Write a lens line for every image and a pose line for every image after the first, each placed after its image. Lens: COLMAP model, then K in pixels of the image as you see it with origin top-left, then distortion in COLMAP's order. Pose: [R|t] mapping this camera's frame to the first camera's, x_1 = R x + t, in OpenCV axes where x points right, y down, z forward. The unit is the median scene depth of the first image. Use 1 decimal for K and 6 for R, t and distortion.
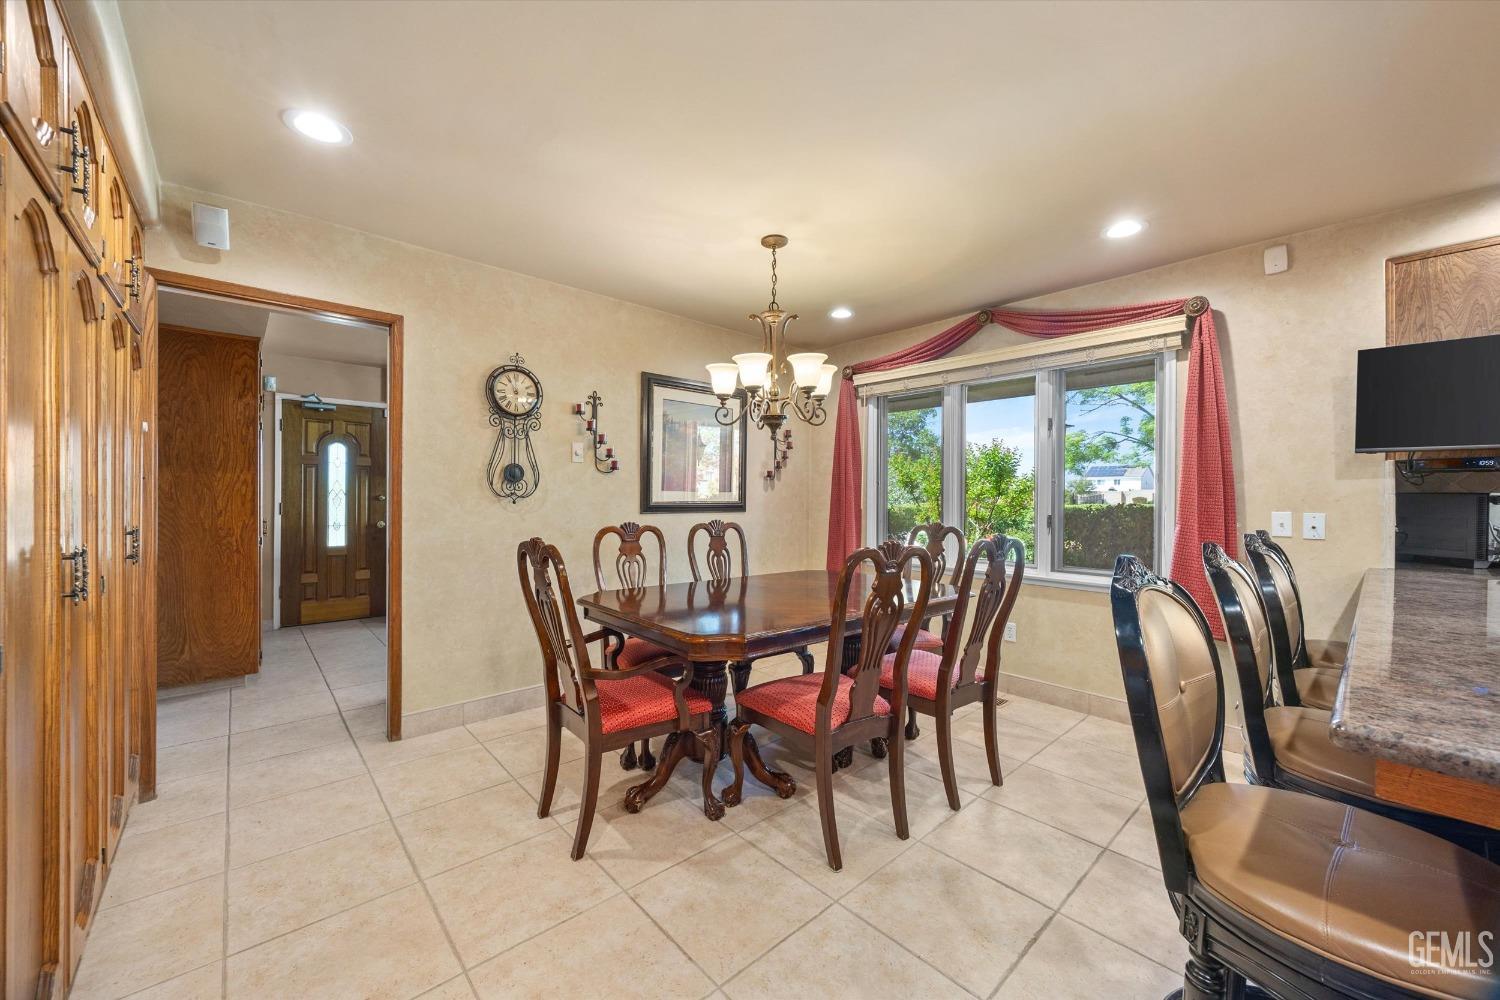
lens RADIAL K [[570.4, 0, 751.6], [0, 570.4, 502.4], [0, 0, 1]] dist [0.000764, 0.000361]
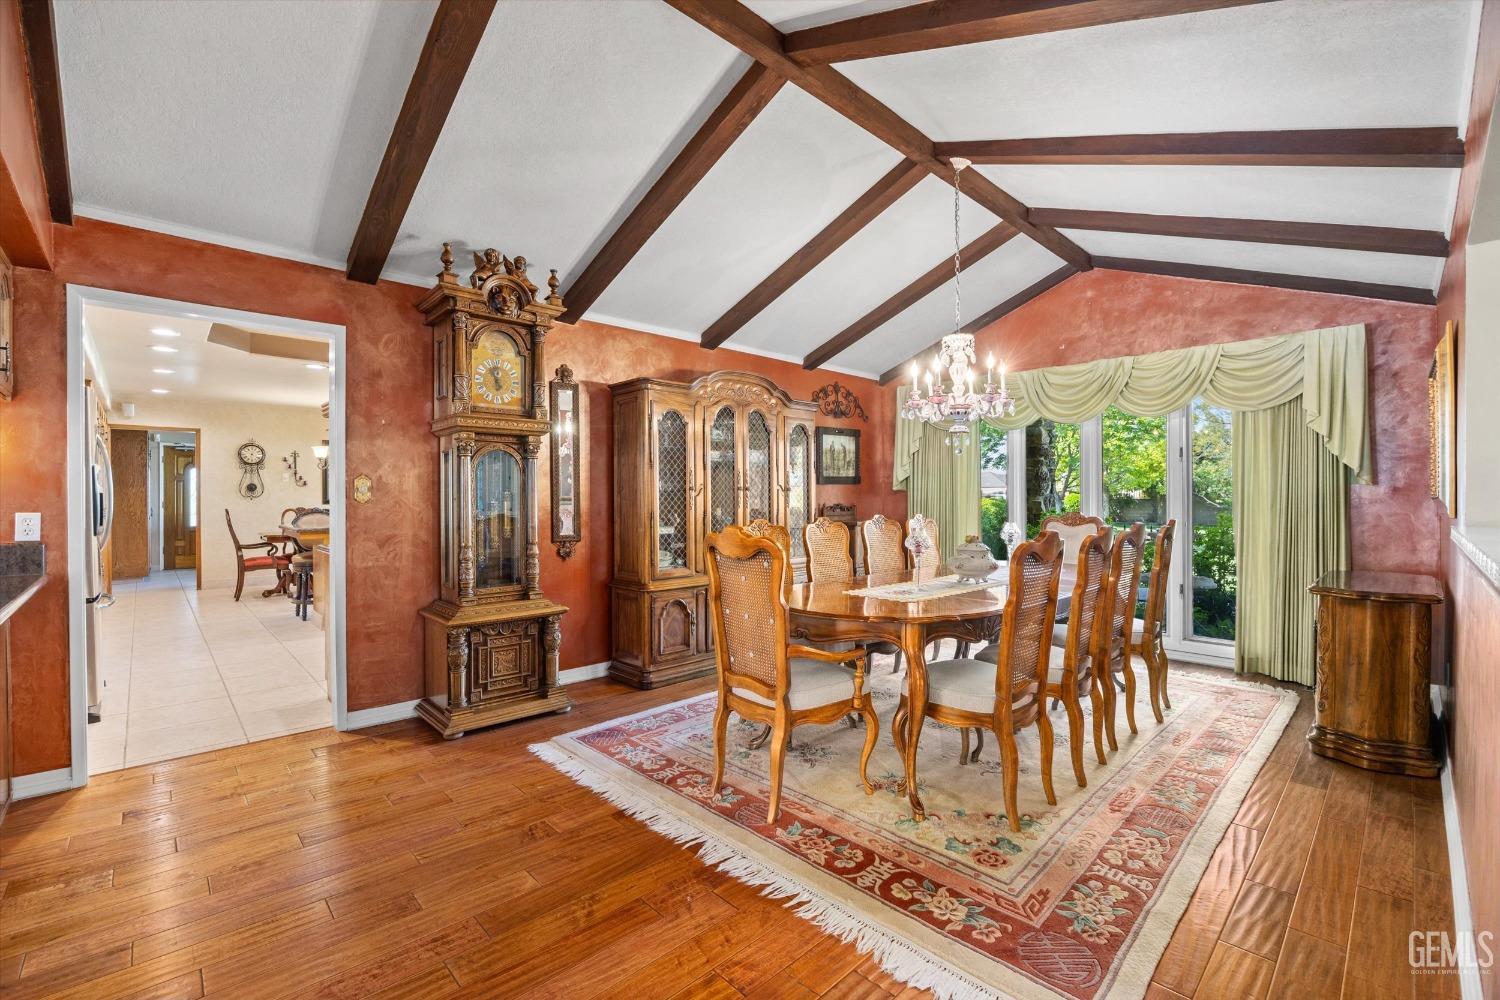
lens RADIAL K [[658.6, 0, 750.1], [0, 658.6, 498.0], [0, 0, 1]] dist [-0.003993, -0.000395]
pose [[0.999869, -0.011187, 0.011731, 1.018314], [0.011220, 0.999933, -0.002782, 0.015574], [-0.011699, 0.002913, 0.999927, -1.111745]]
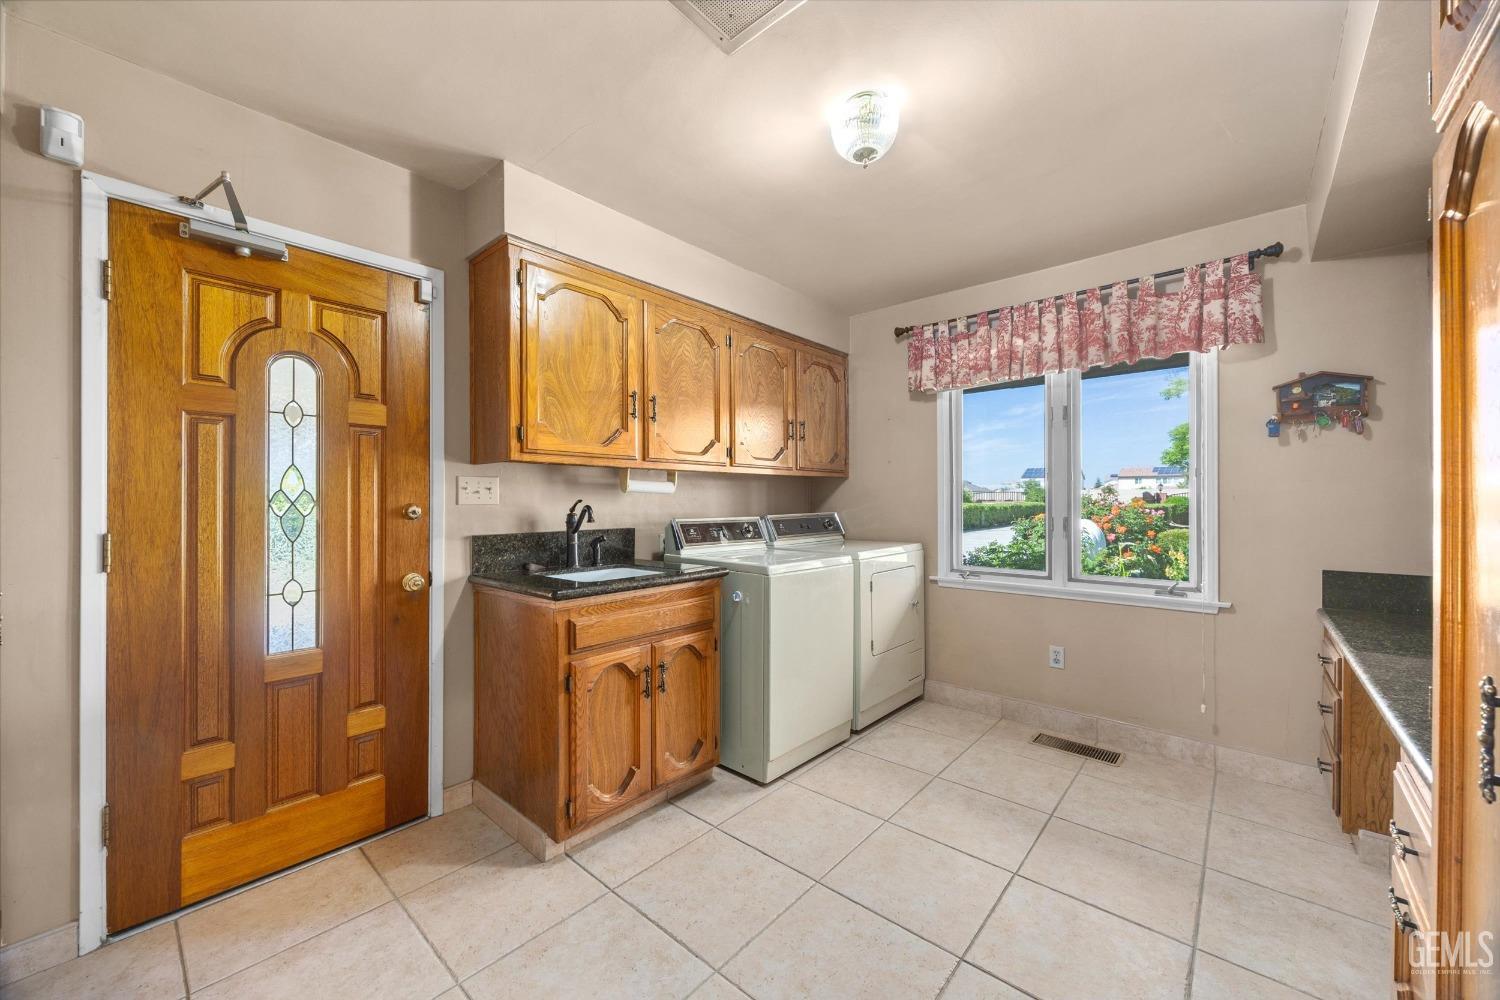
lens RADIAL K [[570.4, 0, 746.1], [0, 570.4, 501.3], [0, 0, 1]] dist [0.000764, 0.000361]
pose [[0.996366, -0.009216, 0.084676, -0.495723], [0.009618, 0.999944, -0.004335, -0.011673], [-0.084631, 0.005134, 0.996399, 0.649340]]
